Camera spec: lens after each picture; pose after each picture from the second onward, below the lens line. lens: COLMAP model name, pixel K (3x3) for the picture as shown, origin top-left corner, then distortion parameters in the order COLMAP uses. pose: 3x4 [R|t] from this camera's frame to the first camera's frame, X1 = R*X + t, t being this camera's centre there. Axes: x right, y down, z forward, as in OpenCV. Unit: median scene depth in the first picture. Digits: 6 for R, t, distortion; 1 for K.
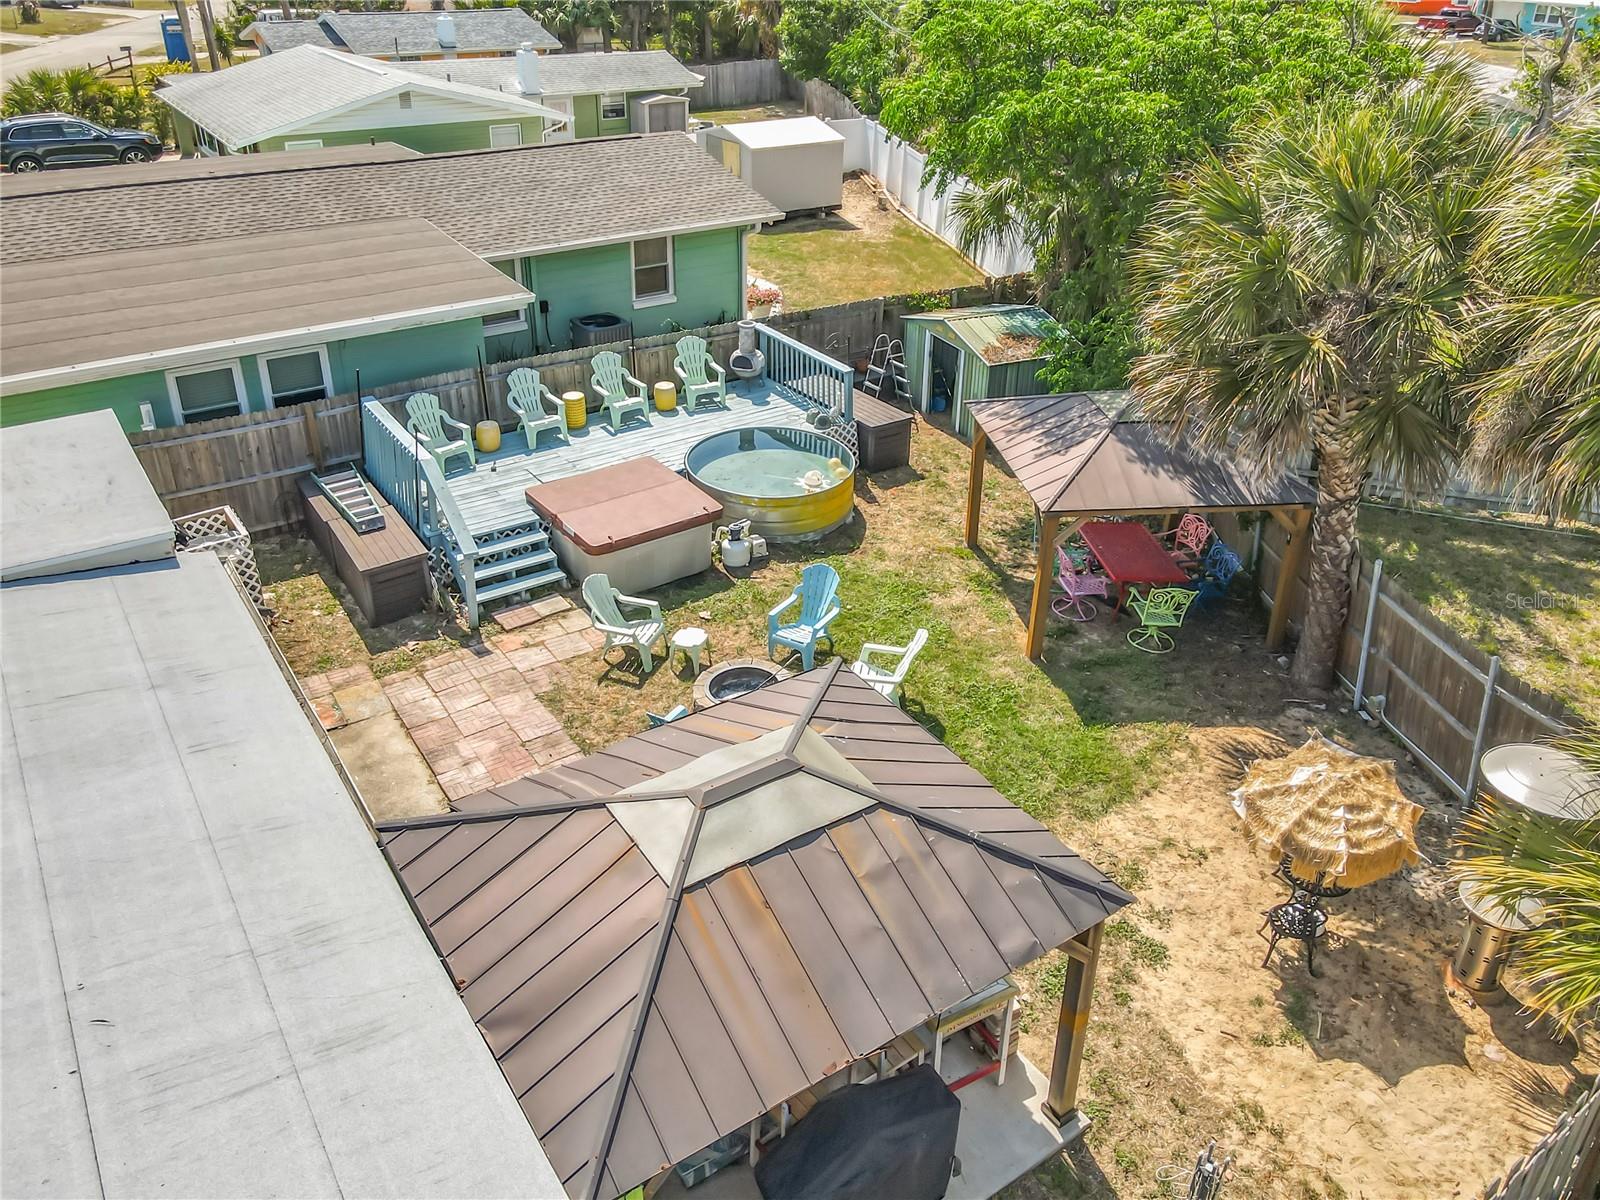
lens RADIAL K [[1265.9, 0, 800.0], [0, 1265.9, 600.0], [0, 0, 1]] dist [0.044119, 0.001385]
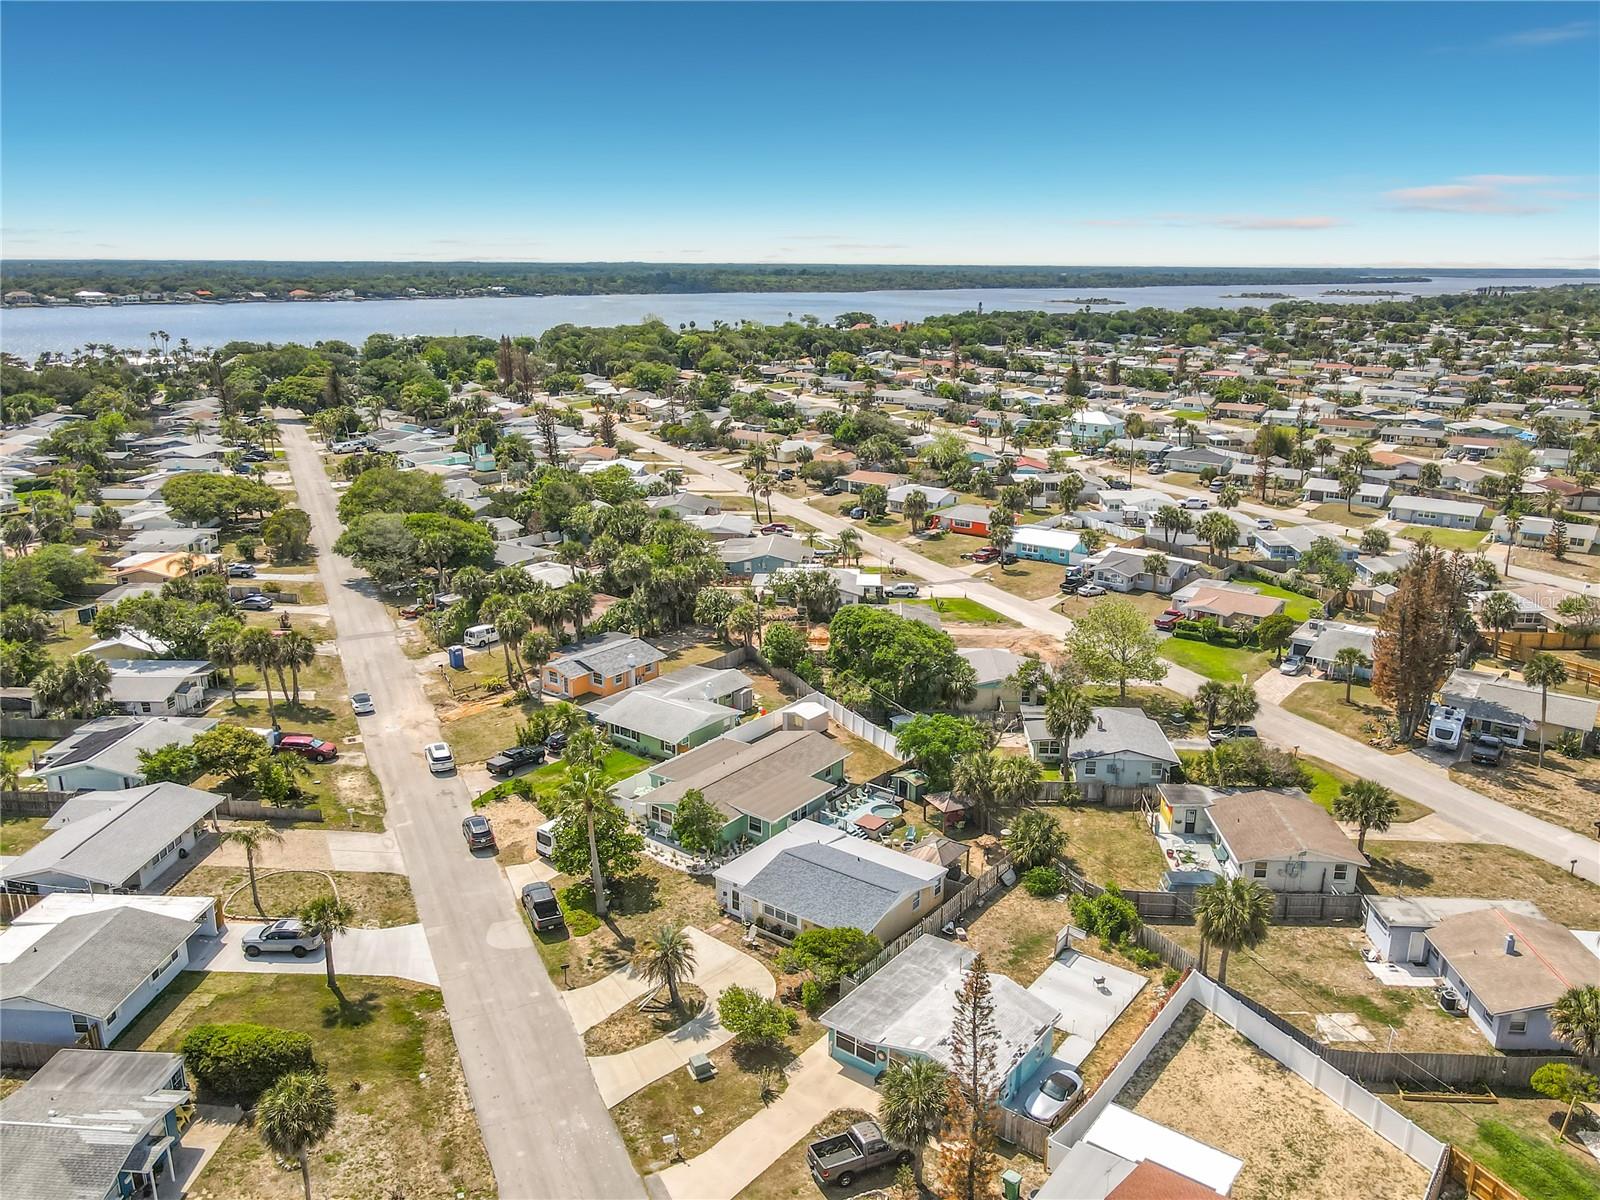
lens RADIAL K [[1265.9, 0, 800.0], [0, 1265.9, 600.0], [0, 0, 1]] dist [0.044119, 0.001385]
pose [[0.960094, -0.079122, 0.268252, -2.295819], [0.145908, 0.959979, -0.239064, 0.356934], [-0.238601, 0.268664, 0.933214, -5.509418]]
